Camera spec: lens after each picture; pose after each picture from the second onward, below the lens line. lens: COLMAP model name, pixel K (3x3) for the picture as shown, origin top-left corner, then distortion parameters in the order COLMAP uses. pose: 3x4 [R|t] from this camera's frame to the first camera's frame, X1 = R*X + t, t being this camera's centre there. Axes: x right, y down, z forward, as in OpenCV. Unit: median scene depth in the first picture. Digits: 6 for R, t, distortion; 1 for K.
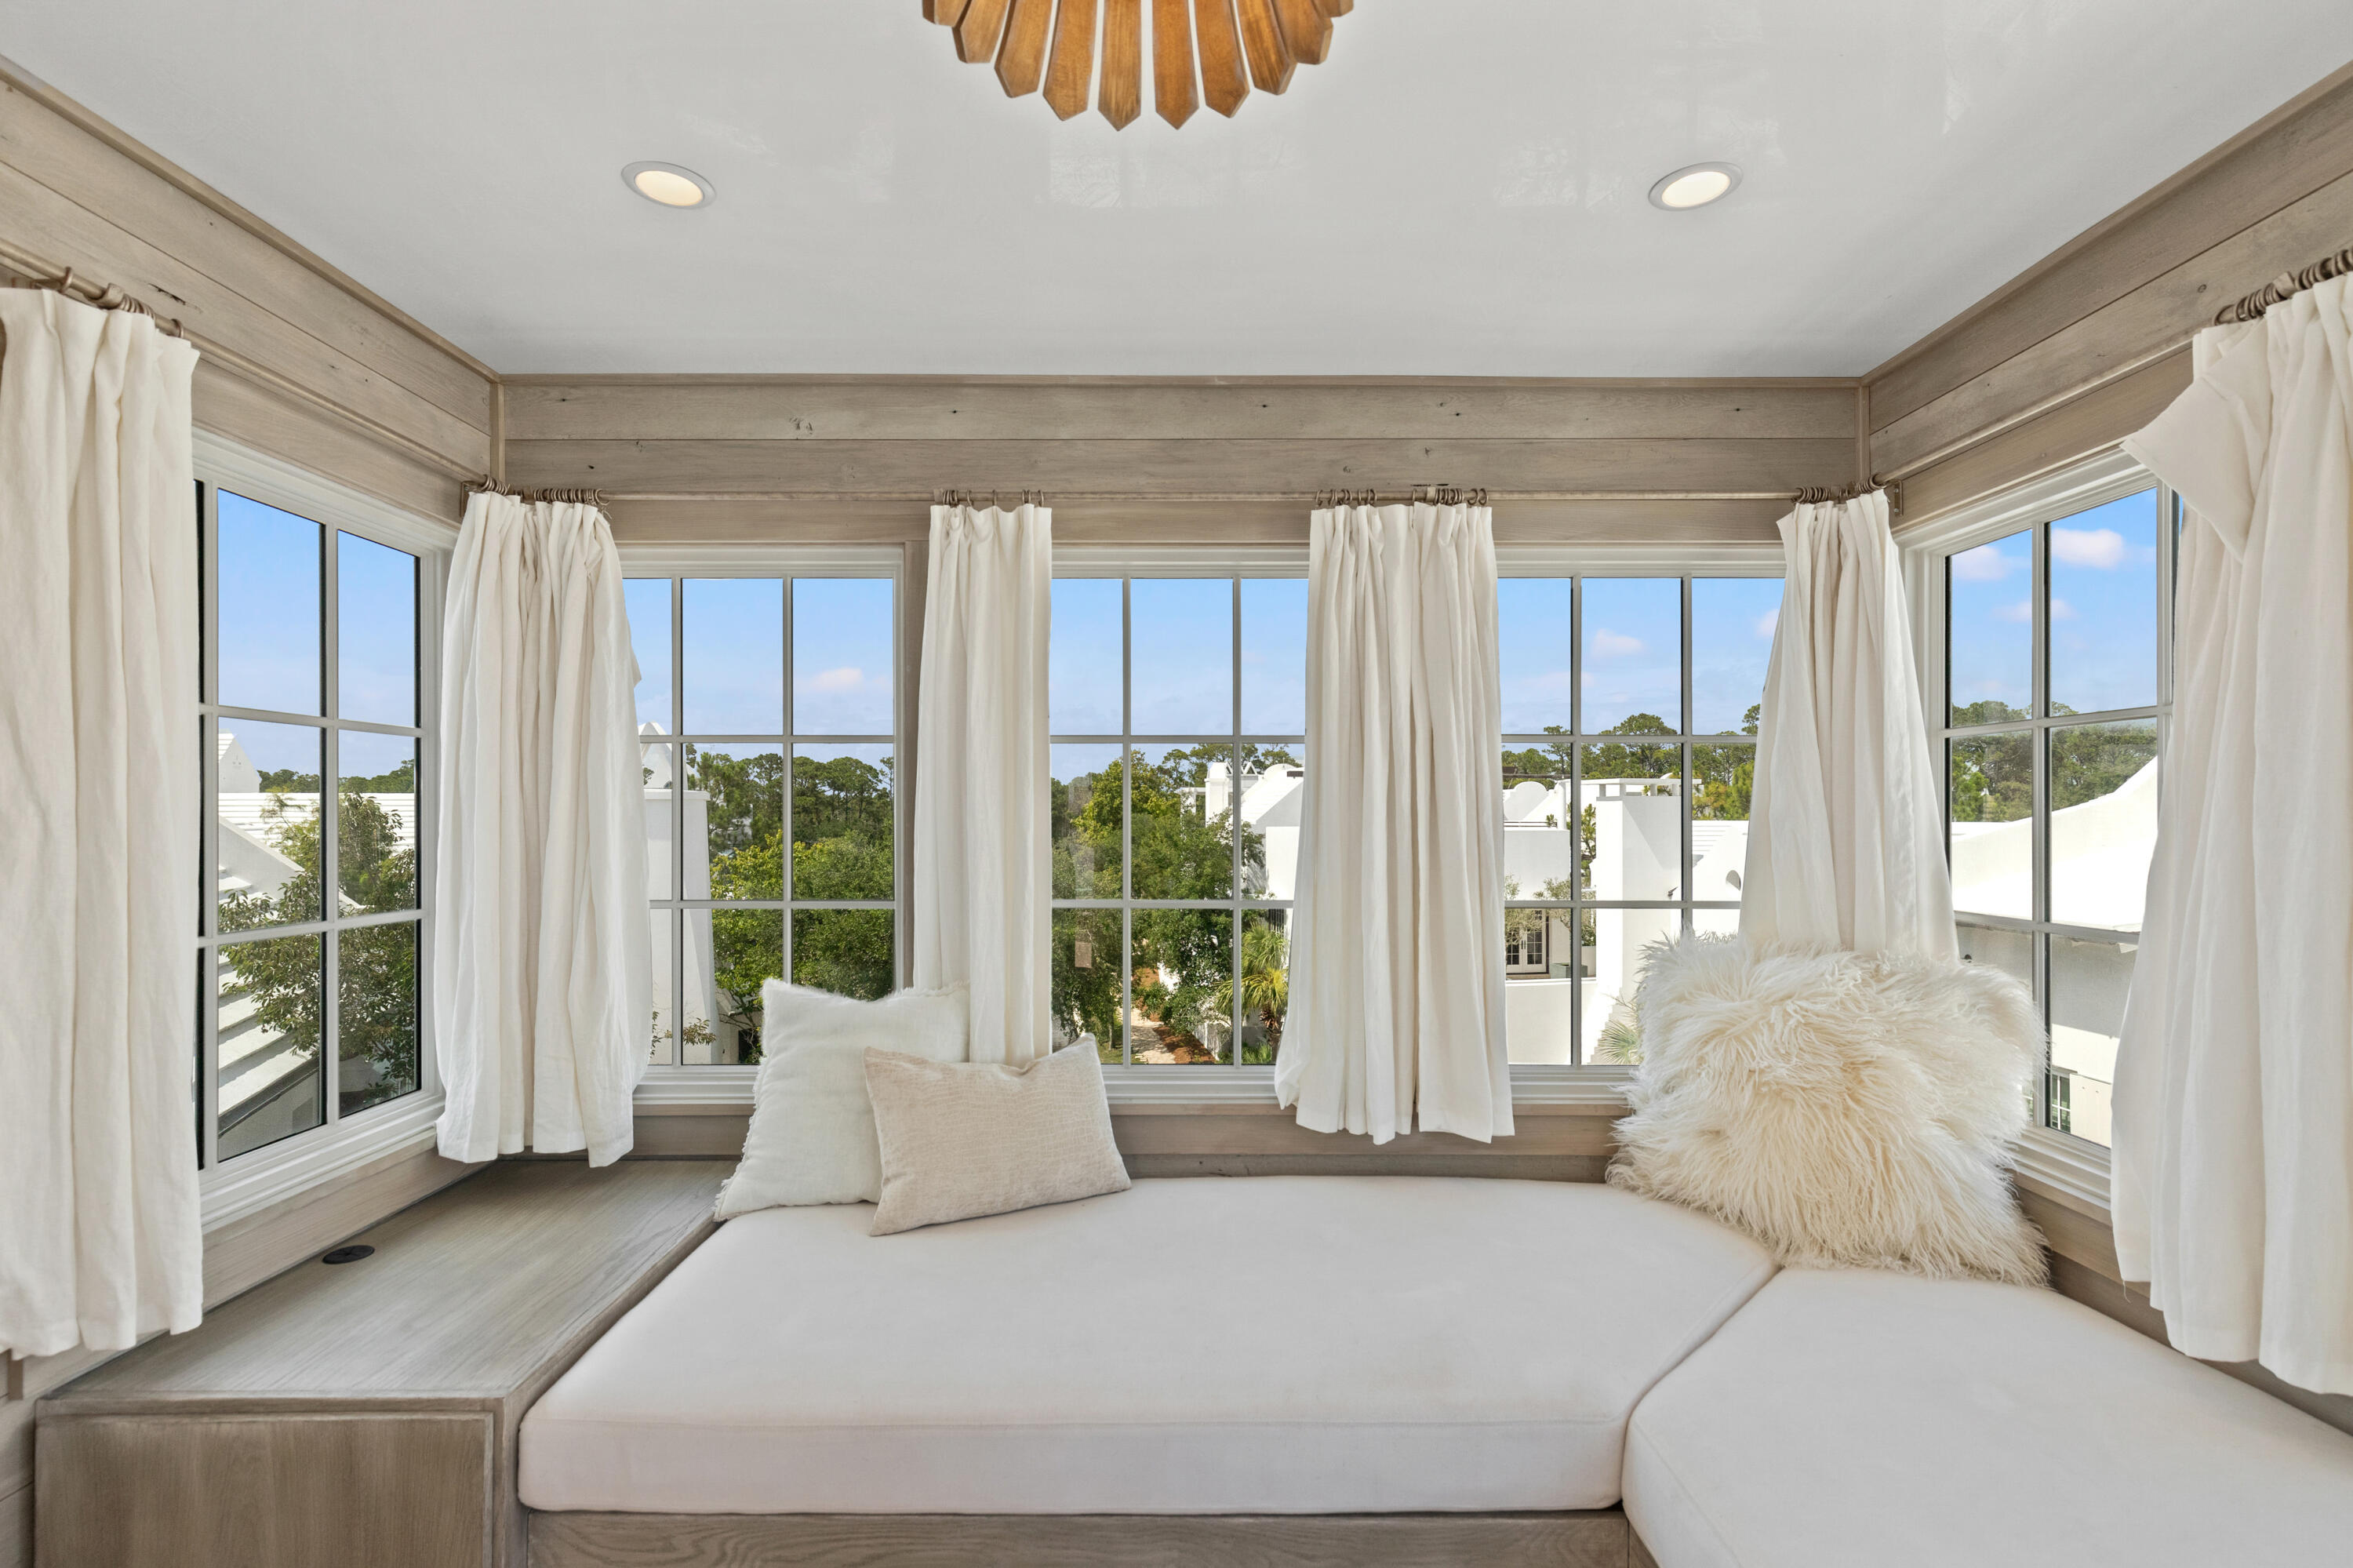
lens RADIAL K [[1066.3, 0, 1176.6], [0, 1066.3, 808.8], [0, 0, 1]] dist [0.000943, -0.000359]
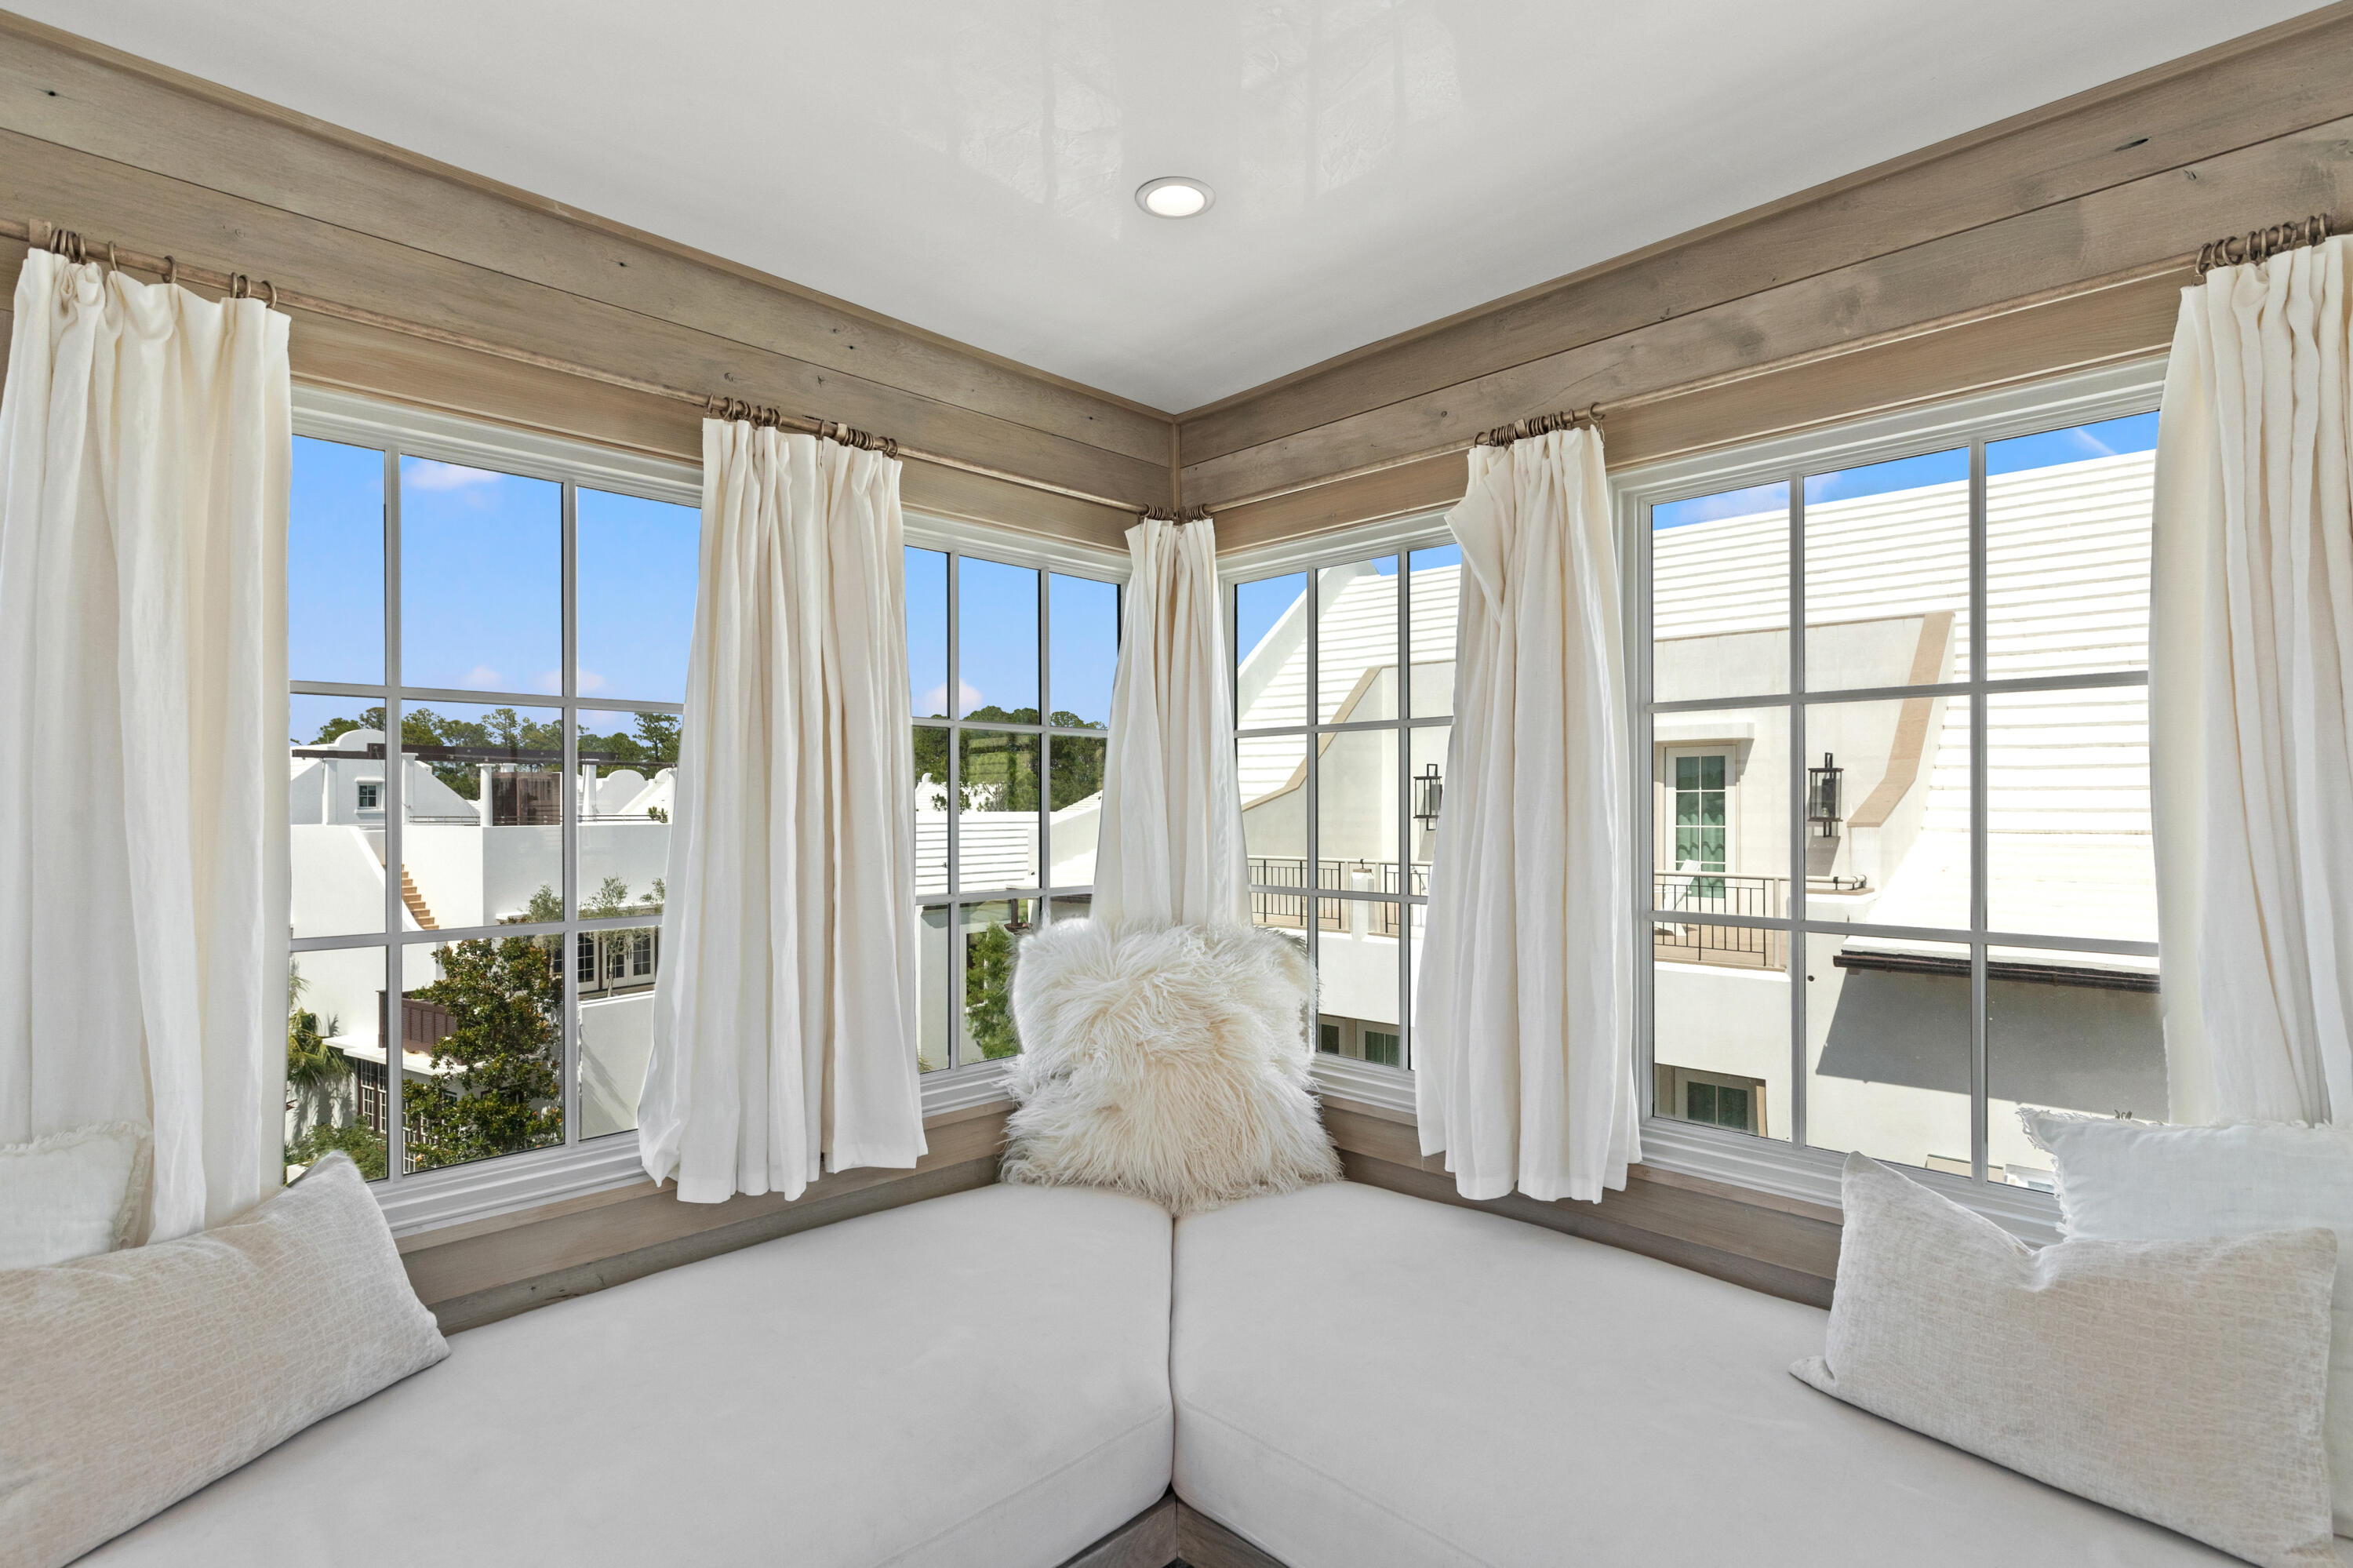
lens RADIAL K [[1133.5, 0, 1176.1], [0, 1133.5, 802.9], [0, 0, 1]] dist [-0.002534, -0.000829]
pose [[0.708261, -0.001150, 0.705949, -0.217451], [-0.000243, 0.999998, 0.001873, 0.003096], [-0.705950, -0.001498, 0.708260, 0.160277]]
